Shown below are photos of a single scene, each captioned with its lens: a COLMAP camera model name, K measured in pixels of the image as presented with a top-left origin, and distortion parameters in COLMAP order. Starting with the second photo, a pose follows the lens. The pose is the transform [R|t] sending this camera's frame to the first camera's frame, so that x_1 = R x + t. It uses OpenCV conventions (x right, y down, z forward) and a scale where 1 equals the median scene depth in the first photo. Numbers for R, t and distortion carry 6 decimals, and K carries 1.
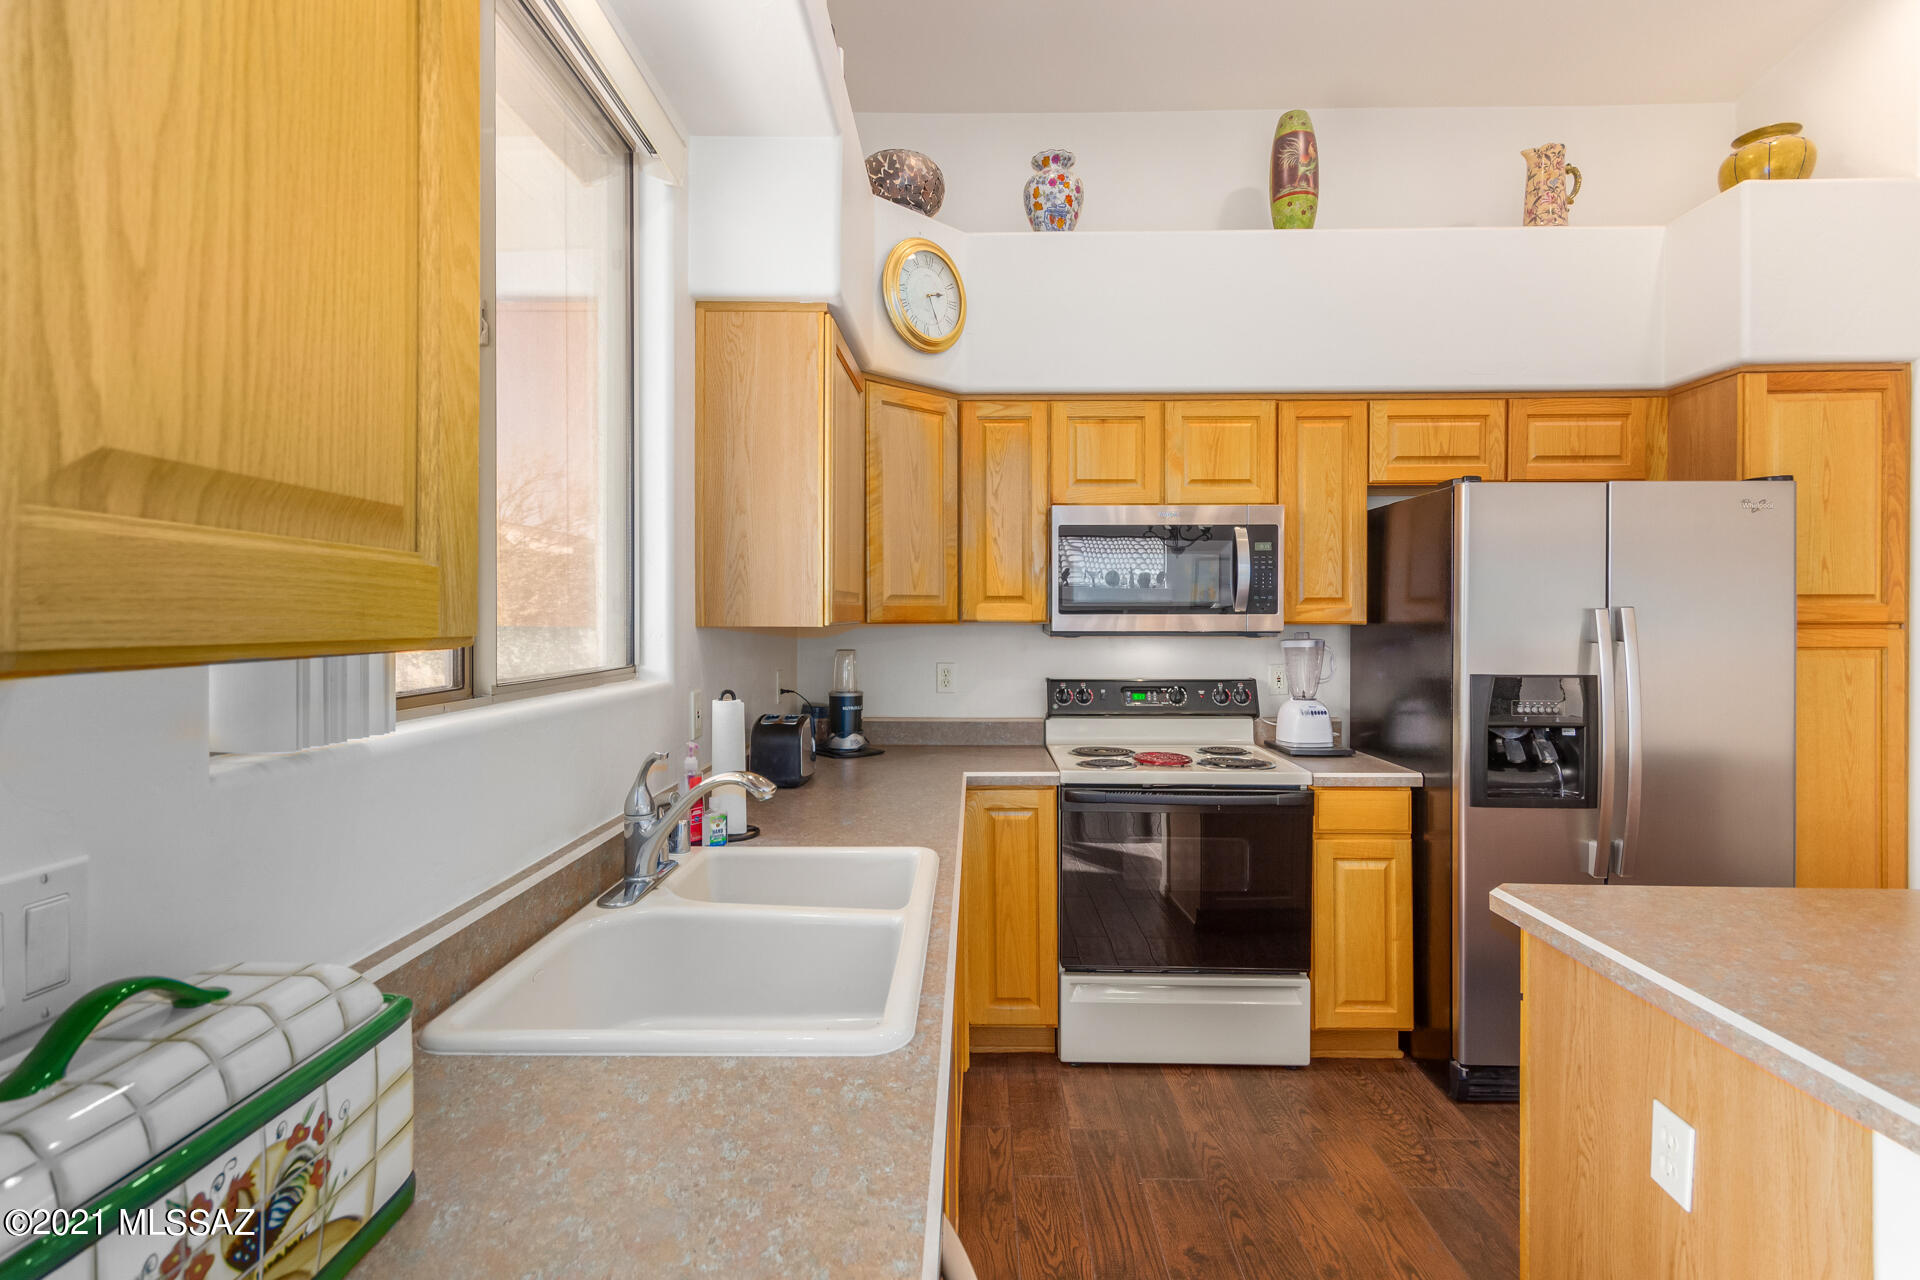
lens RADIAL K [[905.0, 0, 960.8], [0, 905.0, 618.5], [0, 0, 1]] dist [0.001297, 0.000055]
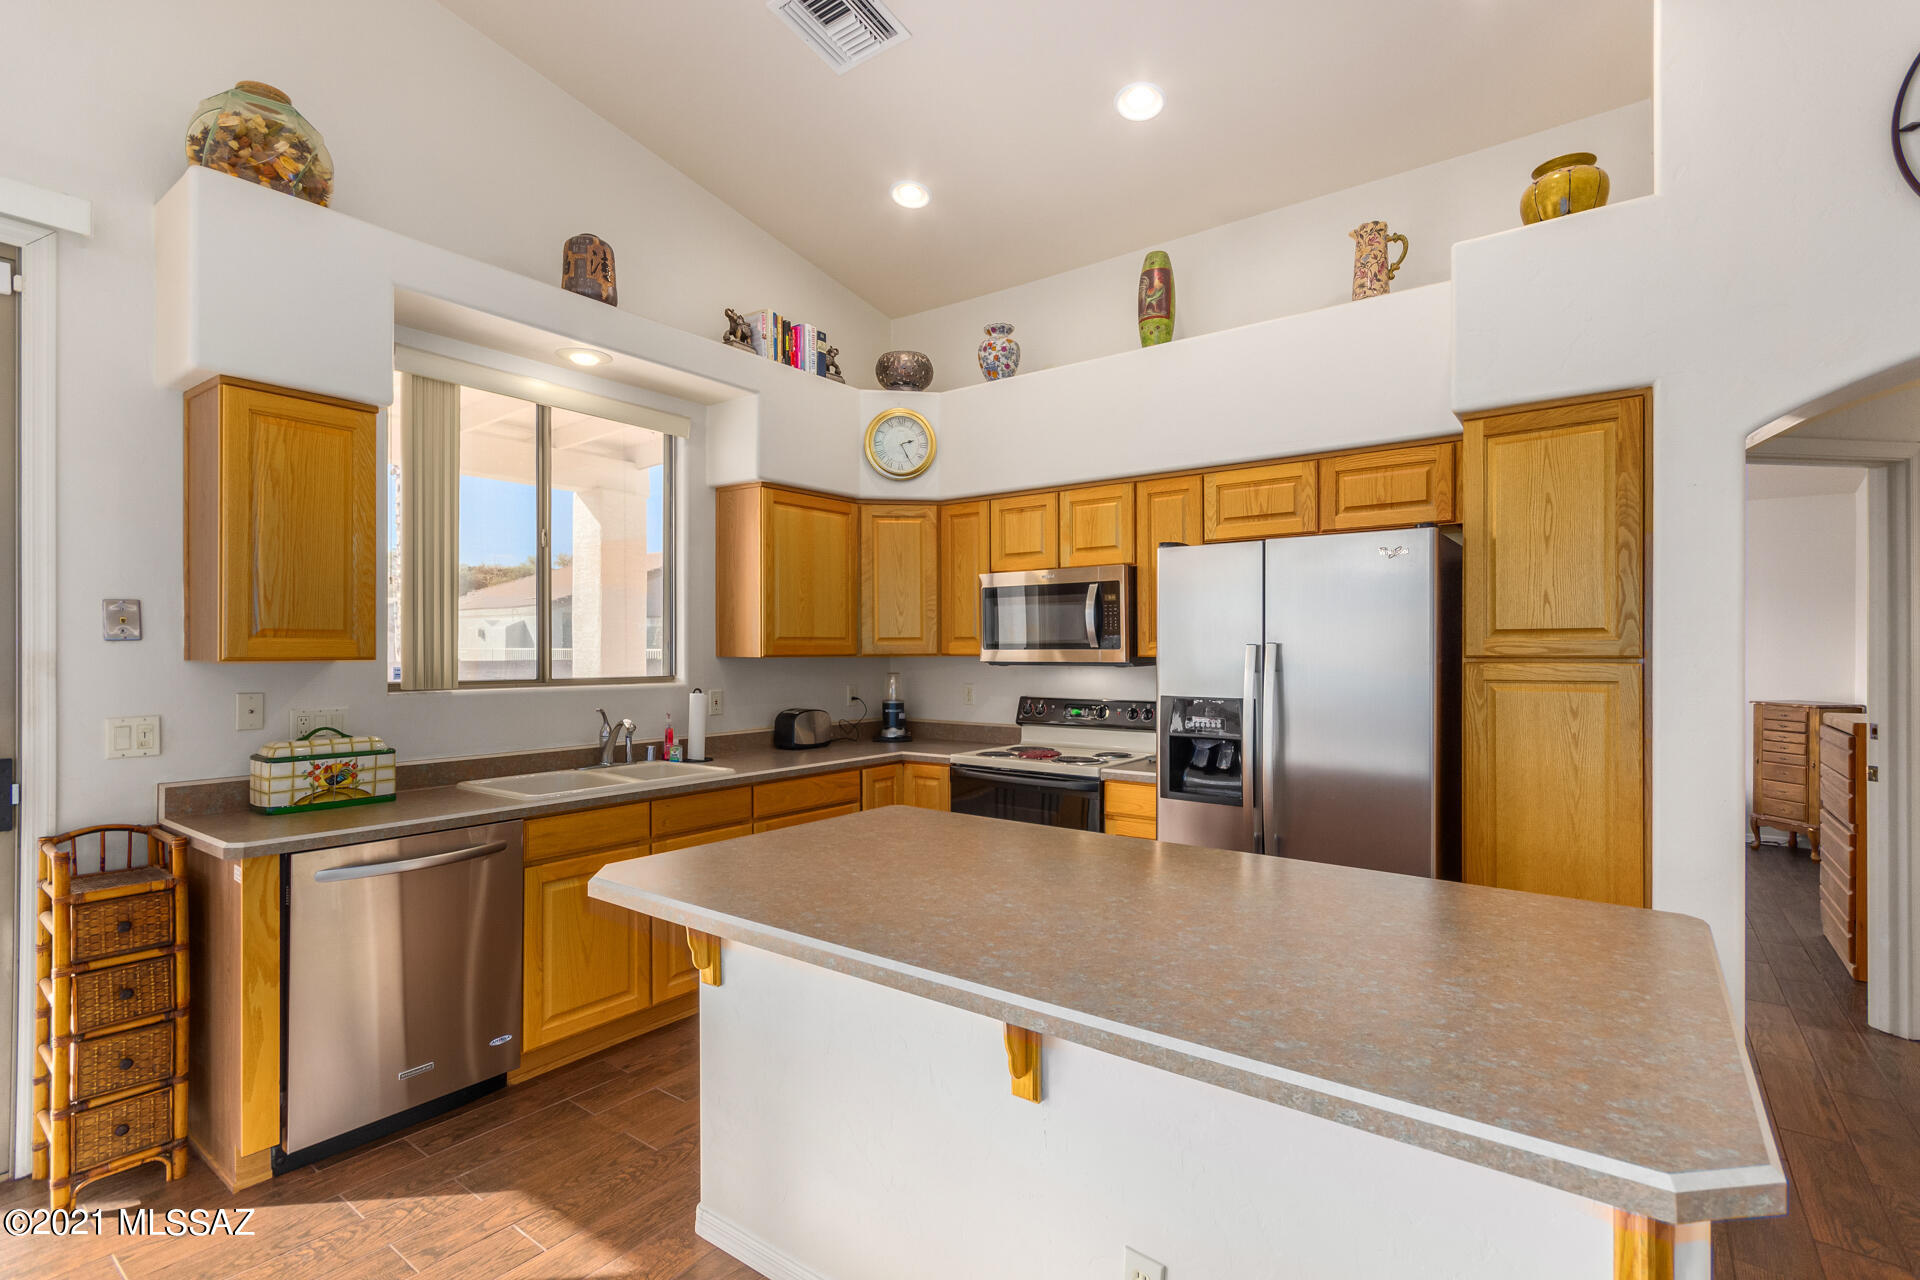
lens RADIAL K [[899.1, 0, 959.5], [0, 899.1, 647.1], [0, 0, 1]] dist [0.000184, 0.000225]
pose [[0.811544, -0.003453, -0.584281, 0.898142], [0.000257, 0.999985, -0.005553, -0.000673], [0.584291, 0.004357, 0.811533, -0.180077]]
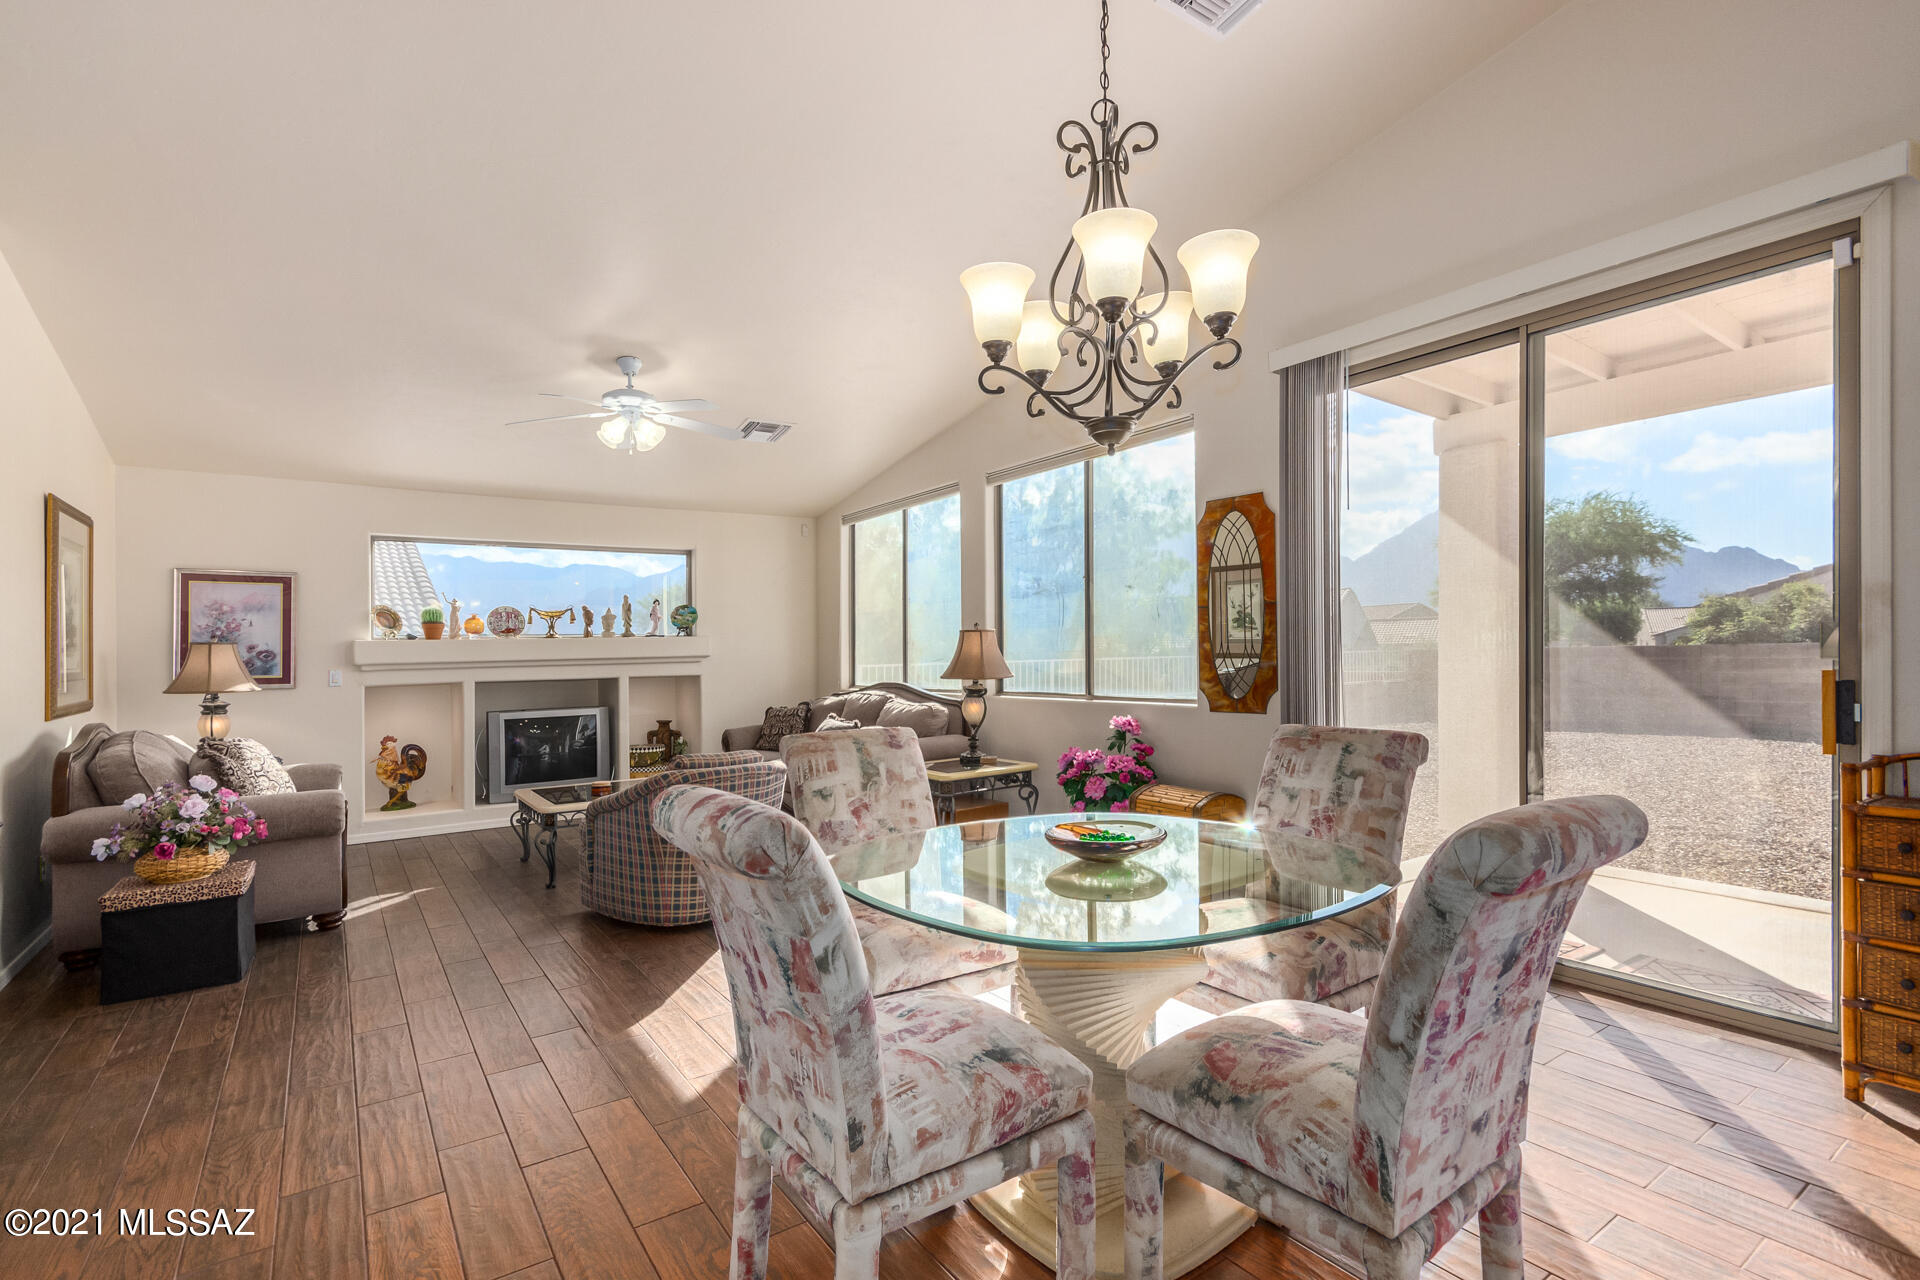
lens RADIAL K [[904.1, 0, 962.5], [0, 904.1, 632.6], [0, 0, 1]] dist [0.003277, 0.000535]
pose [[-0.805589, 0.000817, -0.592474, 0.986148], [0.017263, 0.999607, -0.022095, 0.049928], [0.592223, -0.028027, -0.805286, 0.173637]]
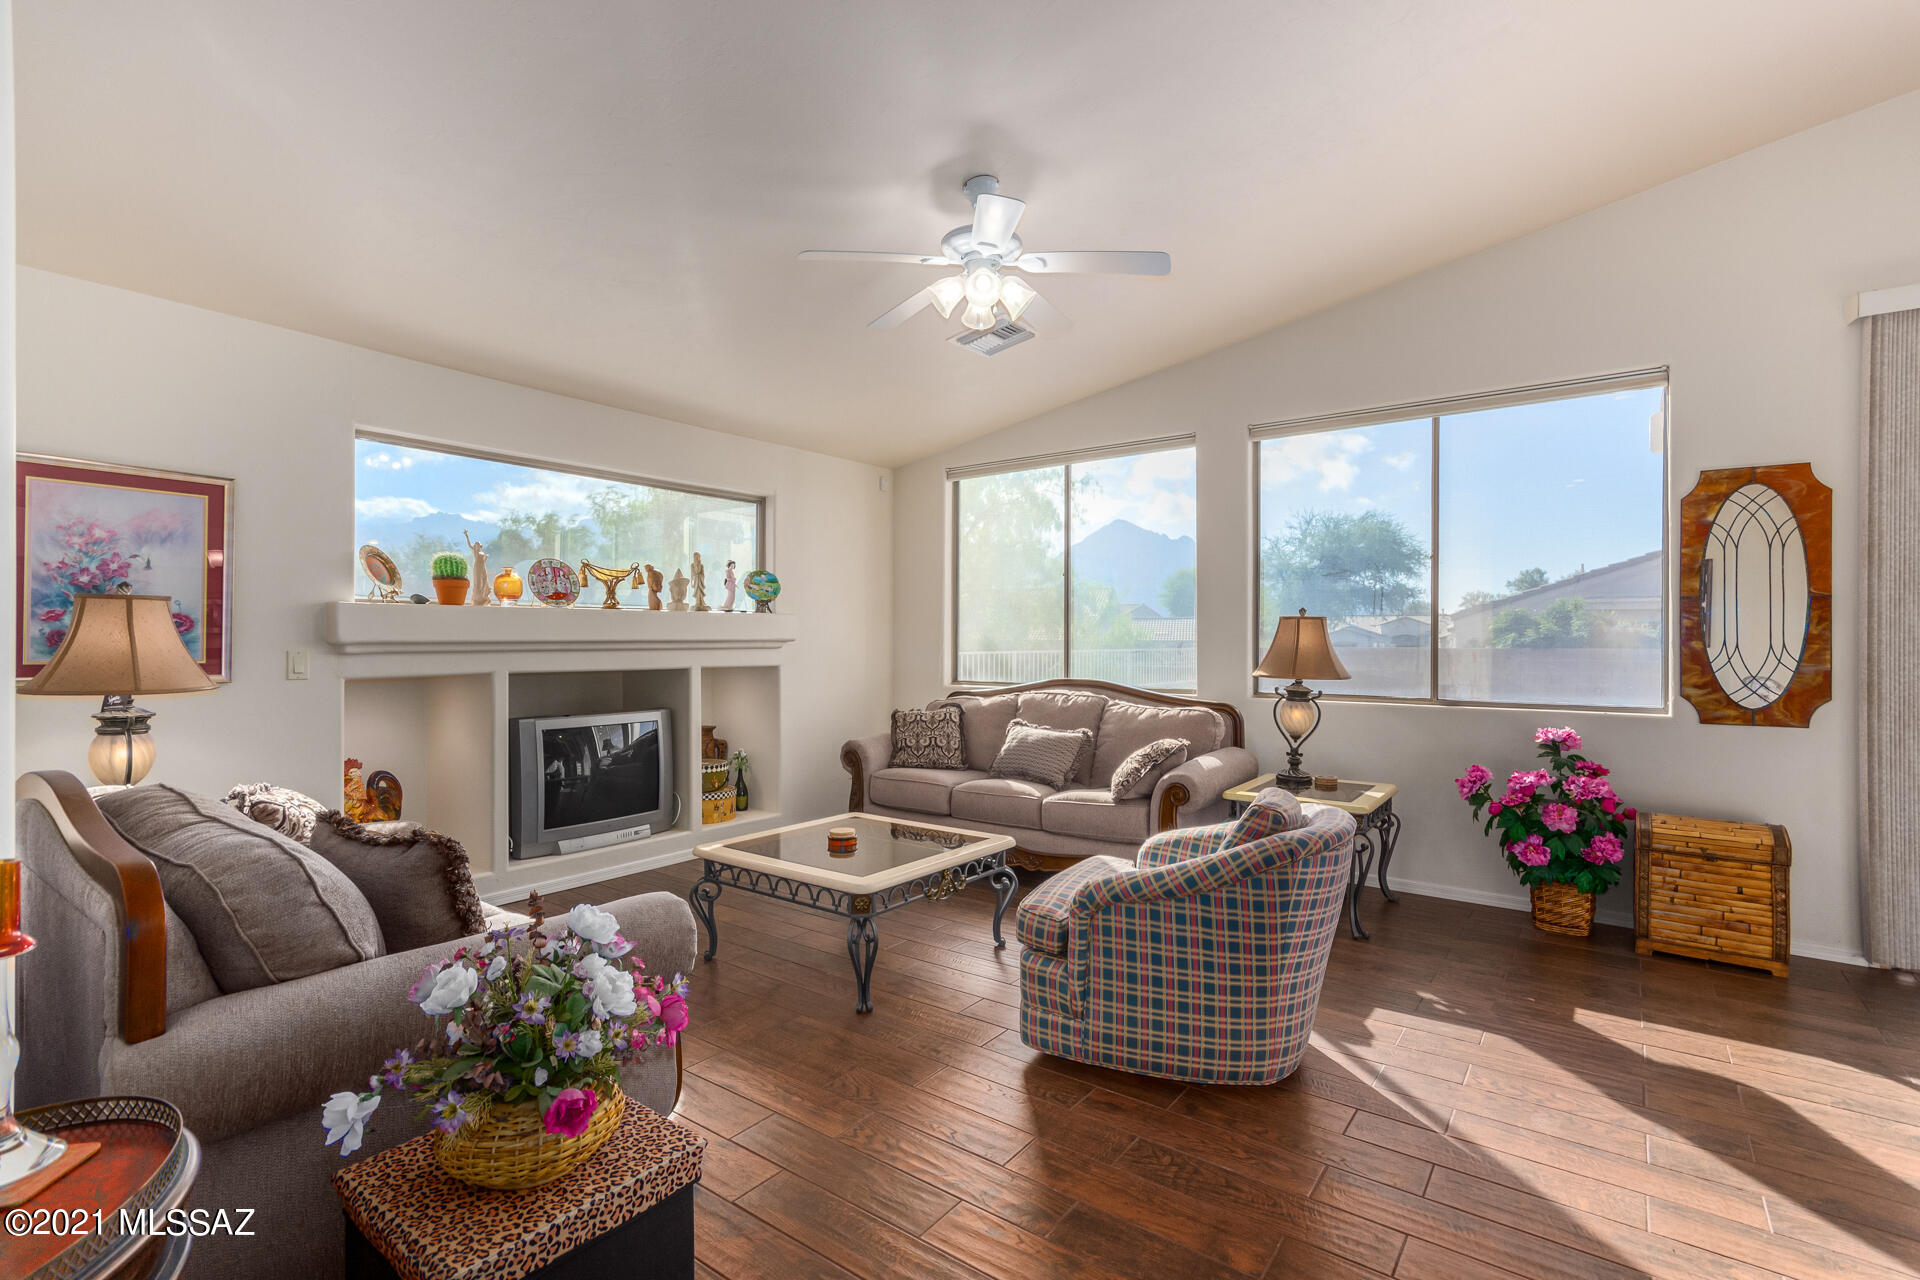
lens RADIAL K [[883.7, 0, 960.0], [0, 883.7, 640.0], [0, 0, 1]] dist [0.000286, 0.000416]
pose [[-0.579639, -0.003681, -0.814865, 1.363852], [-0.005534, 0.999985, -0.000581, 0.045648], [0.814855, 0.004173, -0.579650, -0.933828]]
